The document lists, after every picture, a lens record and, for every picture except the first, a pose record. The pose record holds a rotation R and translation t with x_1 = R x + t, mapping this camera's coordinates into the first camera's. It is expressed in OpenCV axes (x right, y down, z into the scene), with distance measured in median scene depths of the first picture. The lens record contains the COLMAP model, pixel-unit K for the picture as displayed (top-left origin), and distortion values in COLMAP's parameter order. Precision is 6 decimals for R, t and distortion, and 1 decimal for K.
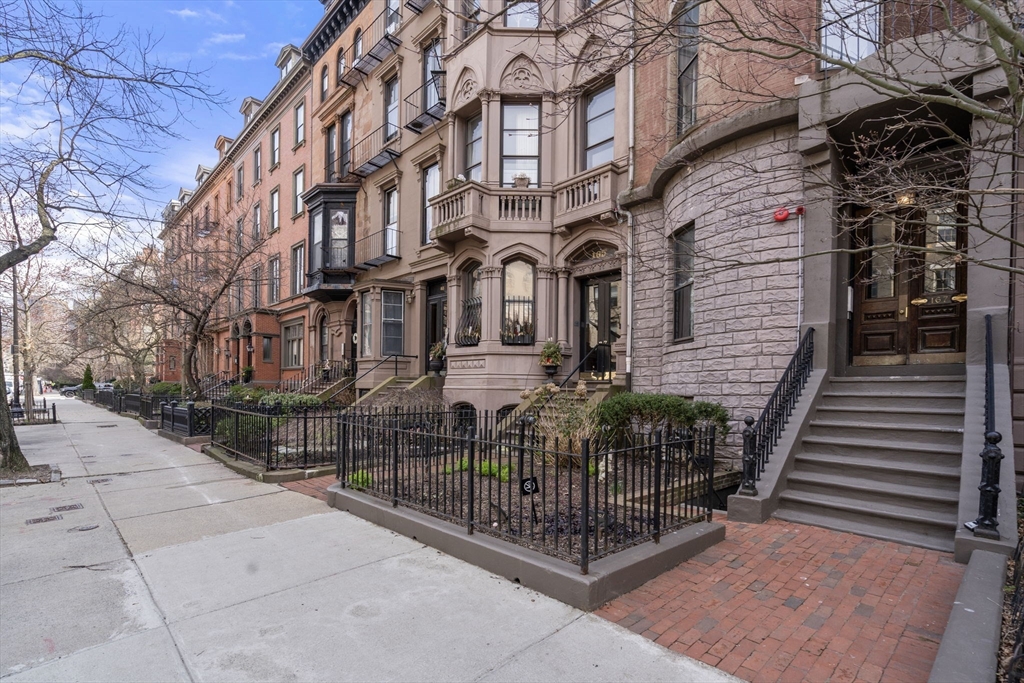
lens RADIAL K [[479.1, 0, 511.4], [0, 479.1, 392.4], [0, 0, 1]] dist [-0.000051, 0.000356]
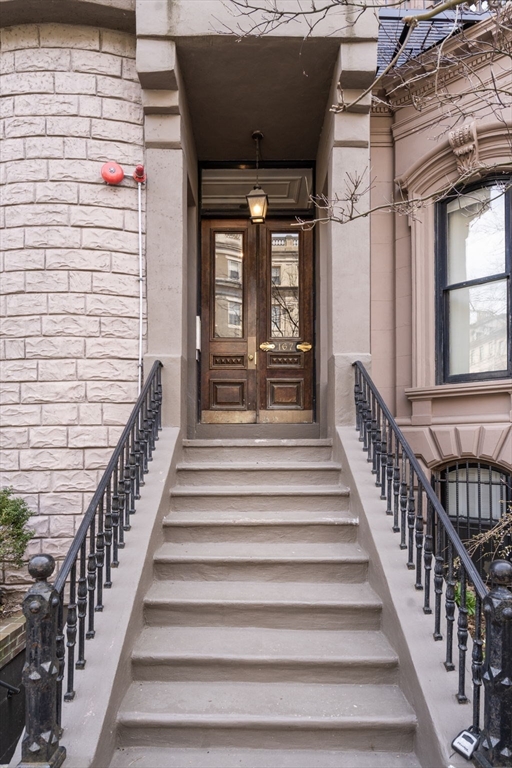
lens RADIAL K [[488.6, 0, 258.3], [0, 488.6, 443.4], [0, 0, 1]] dist [0.003086, 0.001839]
pose [[0.697453, -0.008795, 0.716576, 0.235087], [0.013540, 0.999908, -0.000906, -0.022755], [-0.716502, 0.010335, 0.697508, 0.421405]]
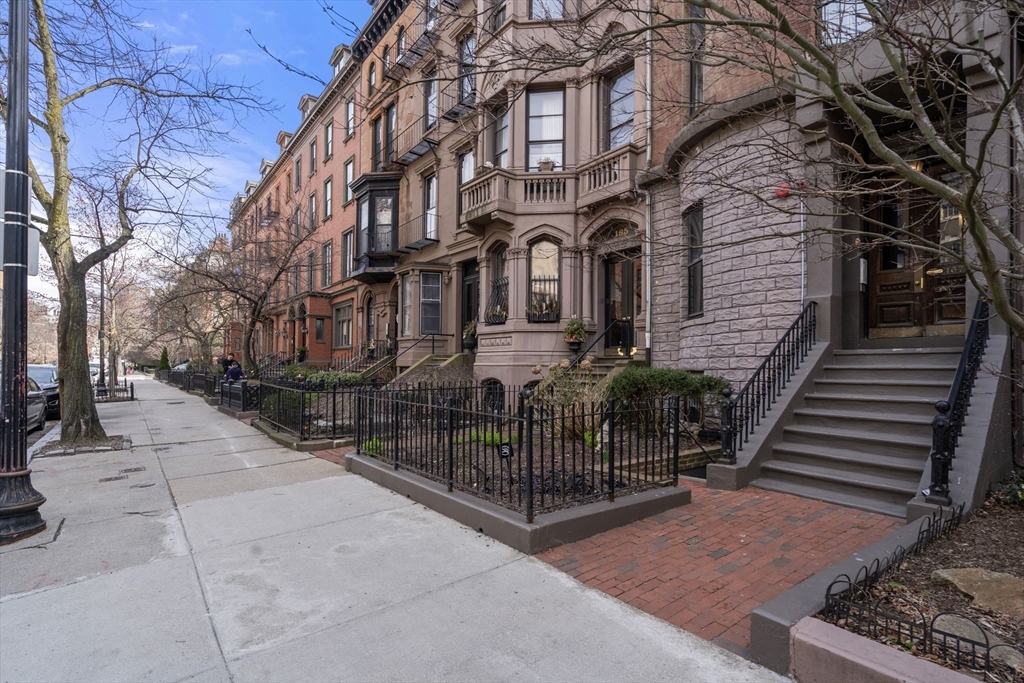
lens RADIAL K [[489.7, 0, 516.1], [0, 489.7, 354.6], [0, 0, 1]] dist [0.005206, 0.000560]
pose [[0.994406, -0.011682, -0.104975, 0.103679], [0.008409, 0.999466, -0.031569, 0.003971], [0.105288, 0.030510, 0.993974, -0.080421]]
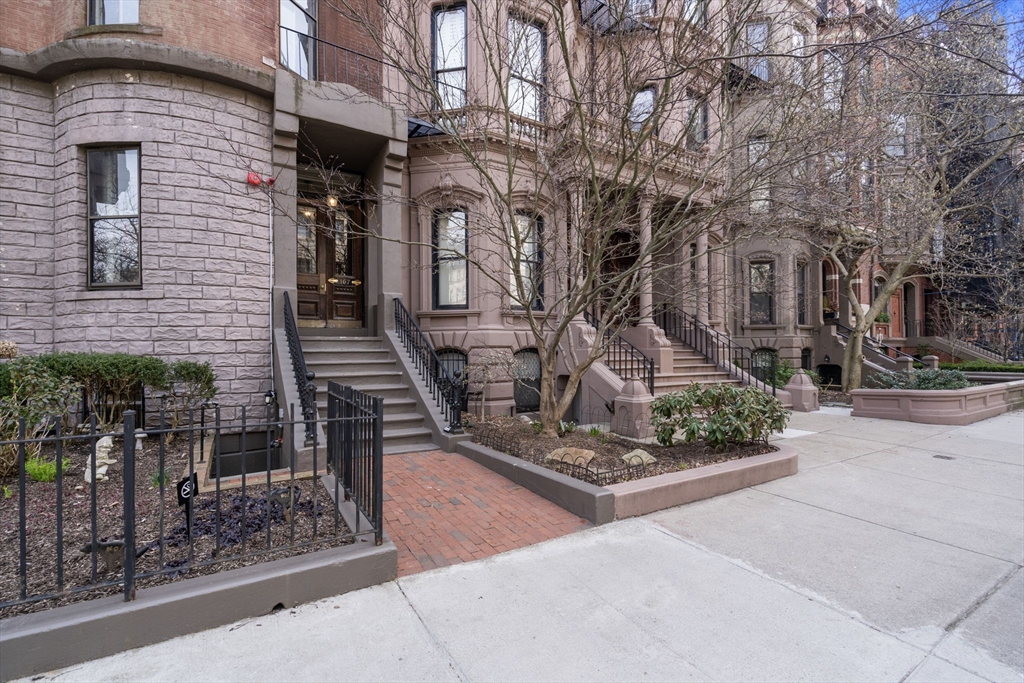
lens RADIAL K [[461.7, 0, 512.0], [0, 461.7, 341.5], [0, 0, 1]] dist [-0.000482, -0.000082]
pose [[0.226515, 0.008686, 0.973969, -0.275088], [0.013951, 0.999829, -0.012161, 0.001304], [-0.973908, 0.016343, 0.226355, 0.226705]]
